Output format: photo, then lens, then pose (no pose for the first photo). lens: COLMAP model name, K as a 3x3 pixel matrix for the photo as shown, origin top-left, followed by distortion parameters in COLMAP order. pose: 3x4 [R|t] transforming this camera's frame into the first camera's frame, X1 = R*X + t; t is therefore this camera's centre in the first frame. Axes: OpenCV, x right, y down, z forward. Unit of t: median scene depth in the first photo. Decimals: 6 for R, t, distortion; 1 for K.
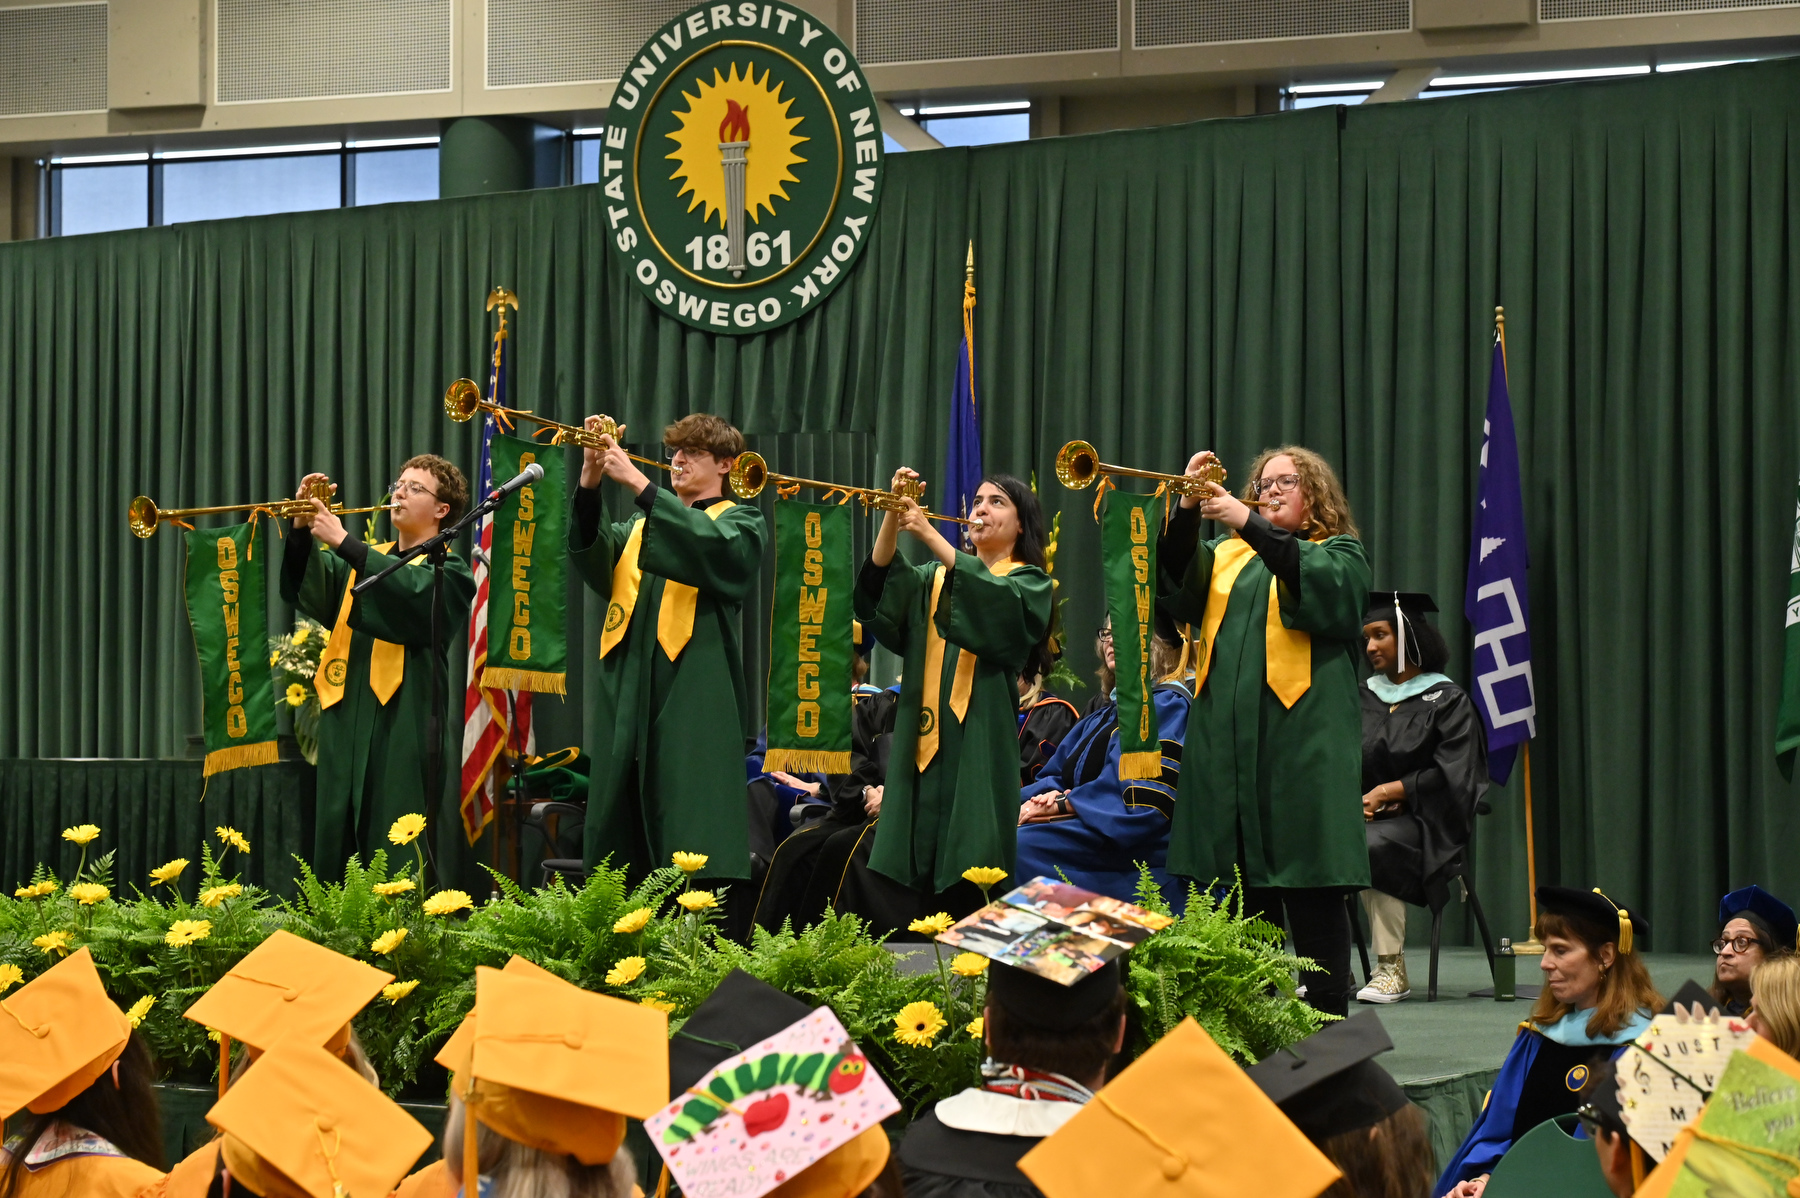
lens RADIAL K [[3758.0, 0, 904.2], [0, 3758.0, 594.7], [0, 0, 1]] dist [0.013709, 0.000000]
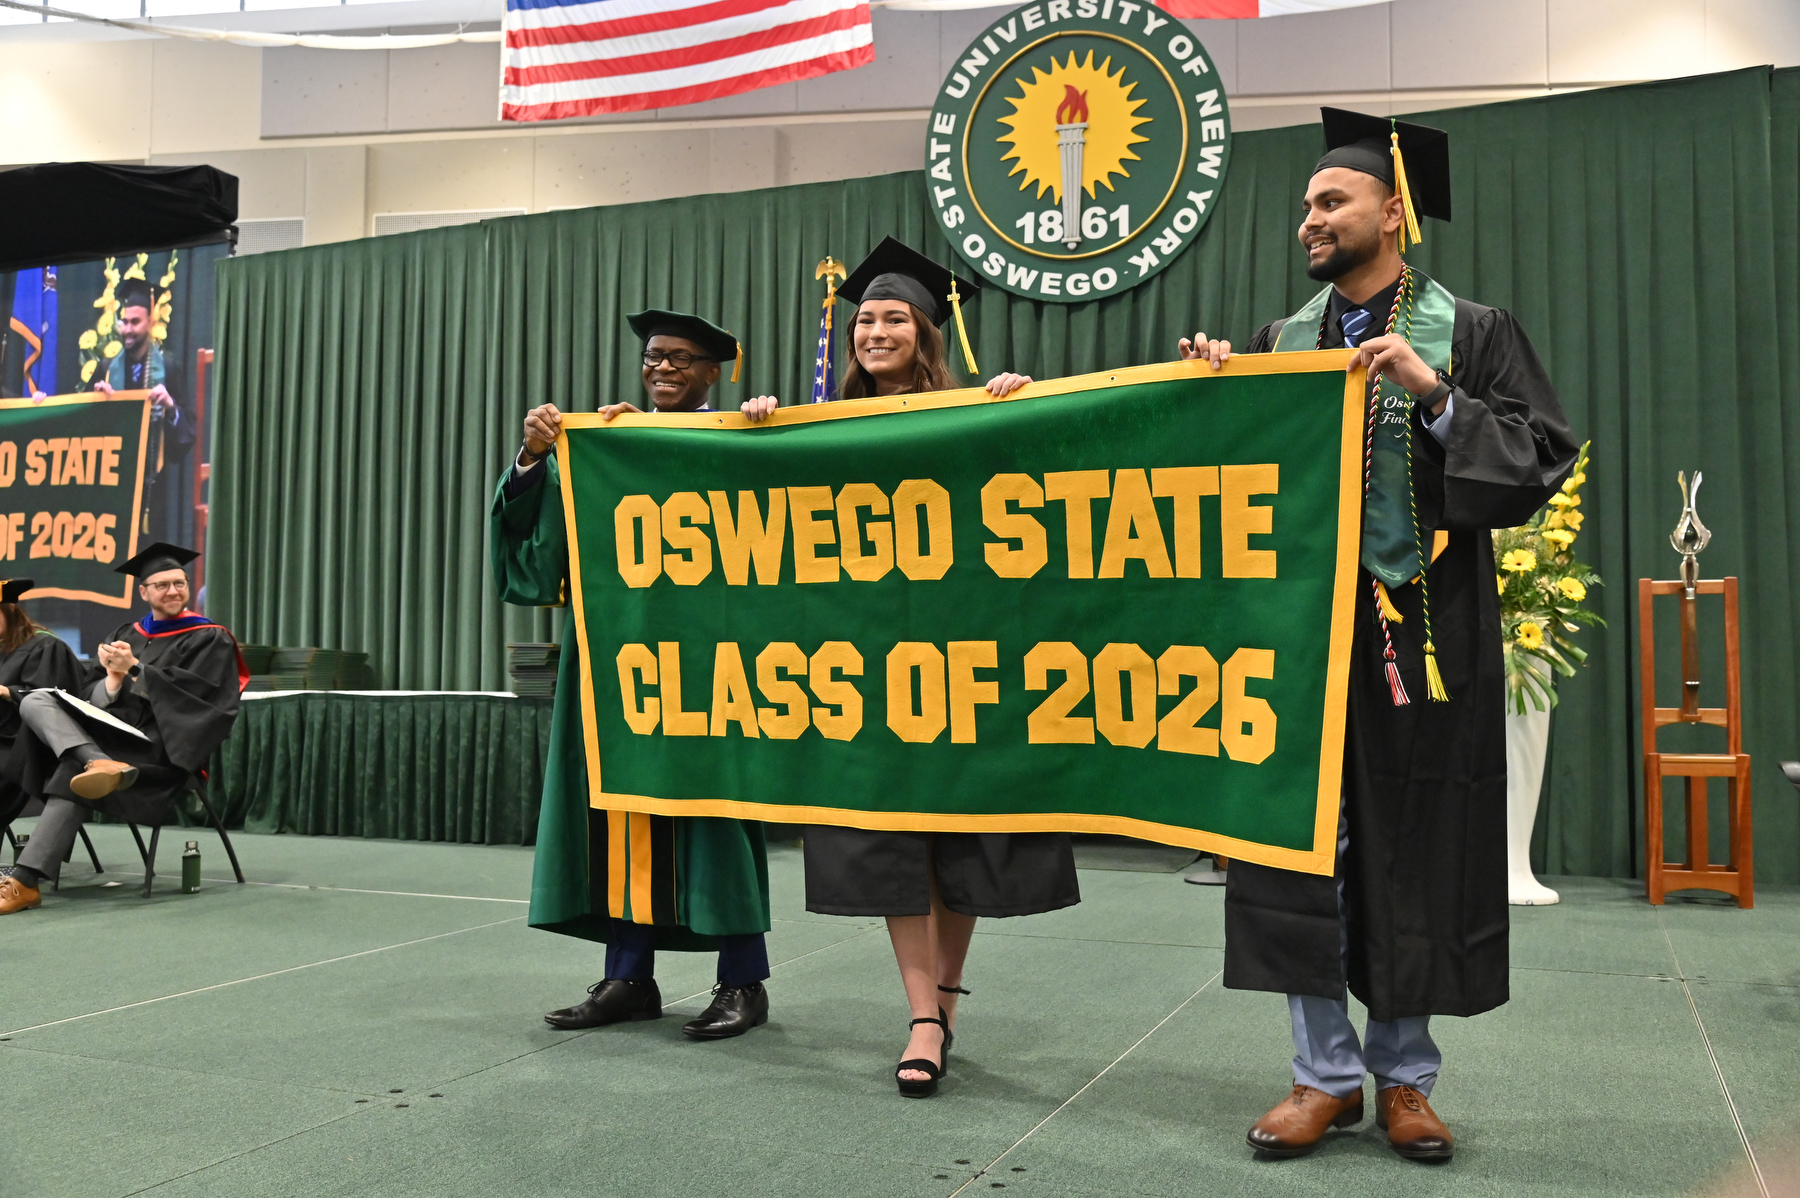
lens RADIAL K [[1619.3, 0, 901.6], [0, 1619.3, 583.8], [0, 0, 1]] dist [-0.060249, 0.010761]
pose [[0.981778, 0.017474, 0.189229, -0.176731], [-0.014002, 0.999708, -0.019670, 0.020875], [-0.189517, 0.016662, 0.981736, 0.554622]]
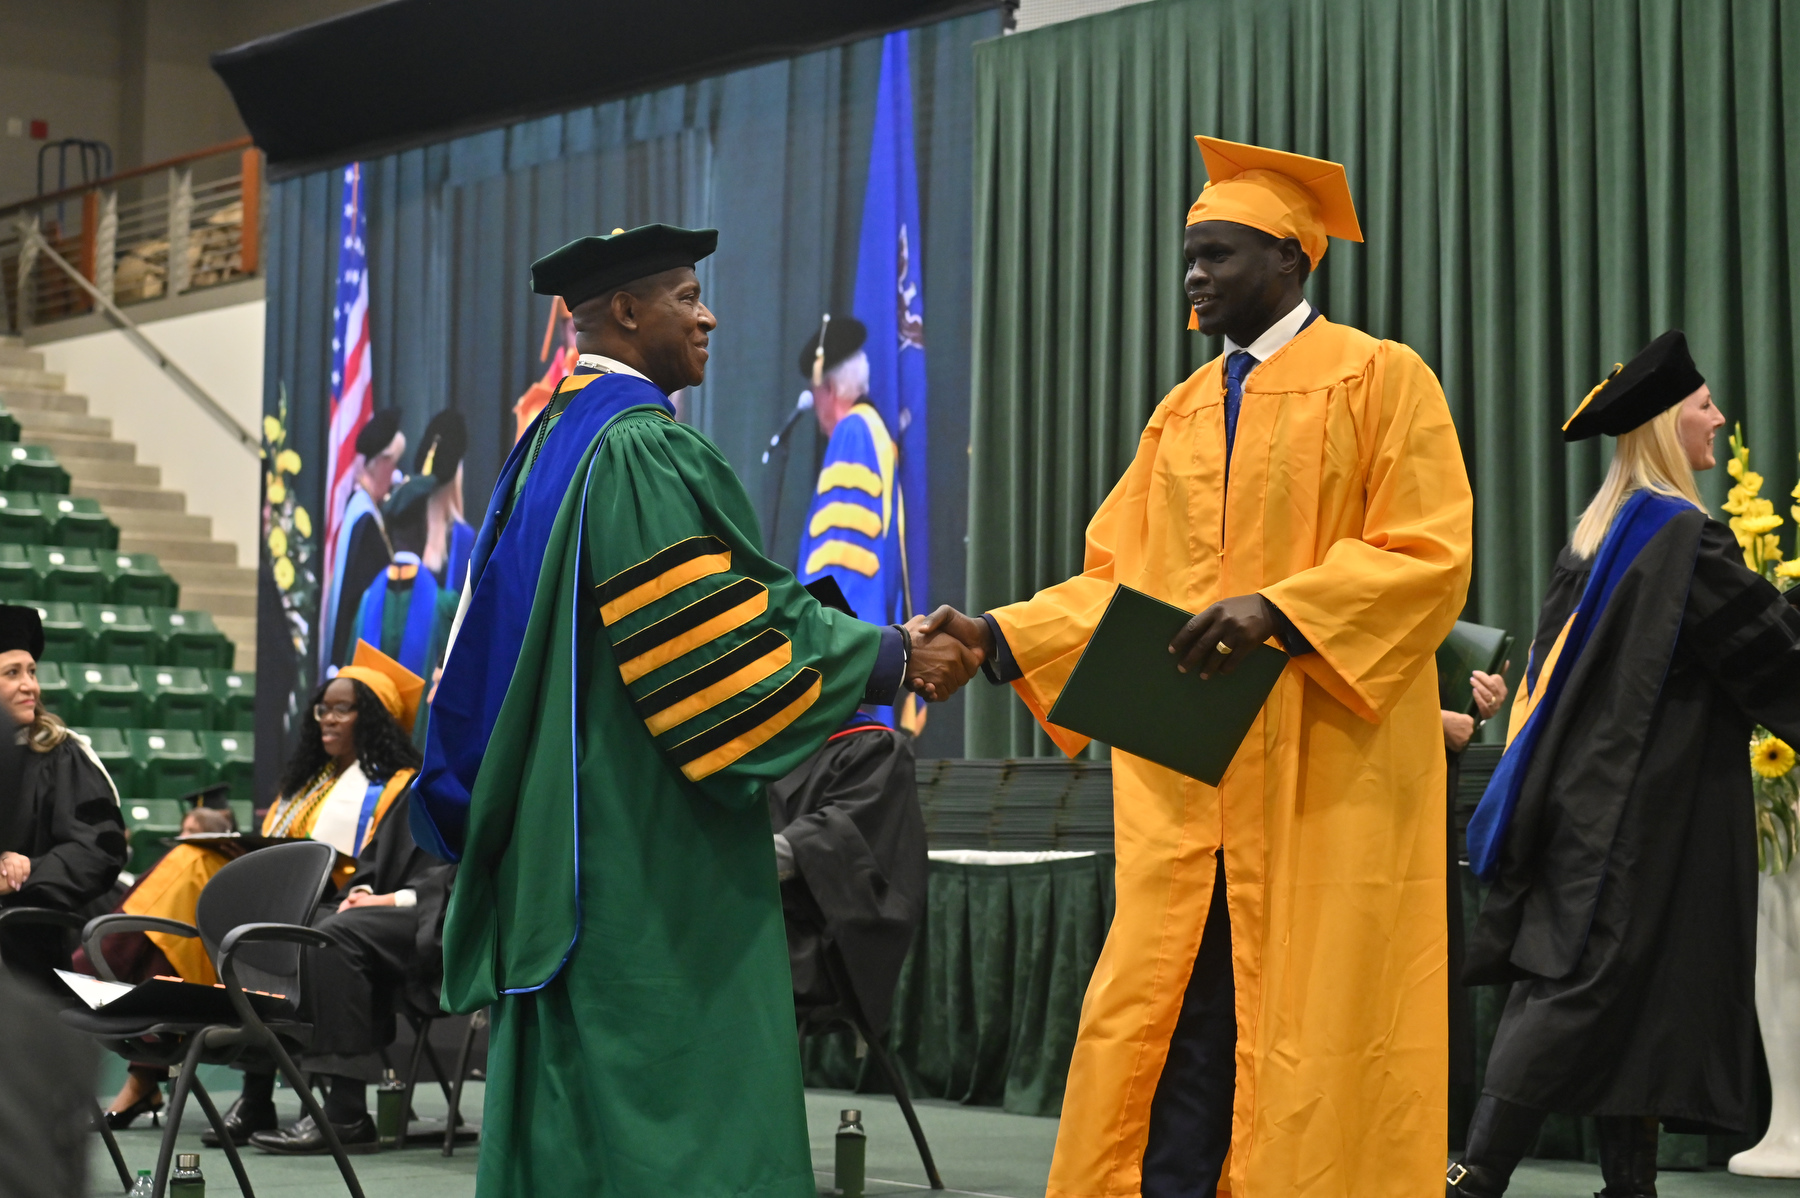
lens RADIAL K [[3519.9, 0, 898.7], [0, 3519.9, 599.4], [0, 0, 1]] dist [-0.203171, 0.000000]
pose [[0.956117, 0.004240, -0.292953, -0.126376], [-0.012296, 0.999595, -0.025662, 0.021151], [0.292726, 0.028138, 0.955782, 0.516126]]
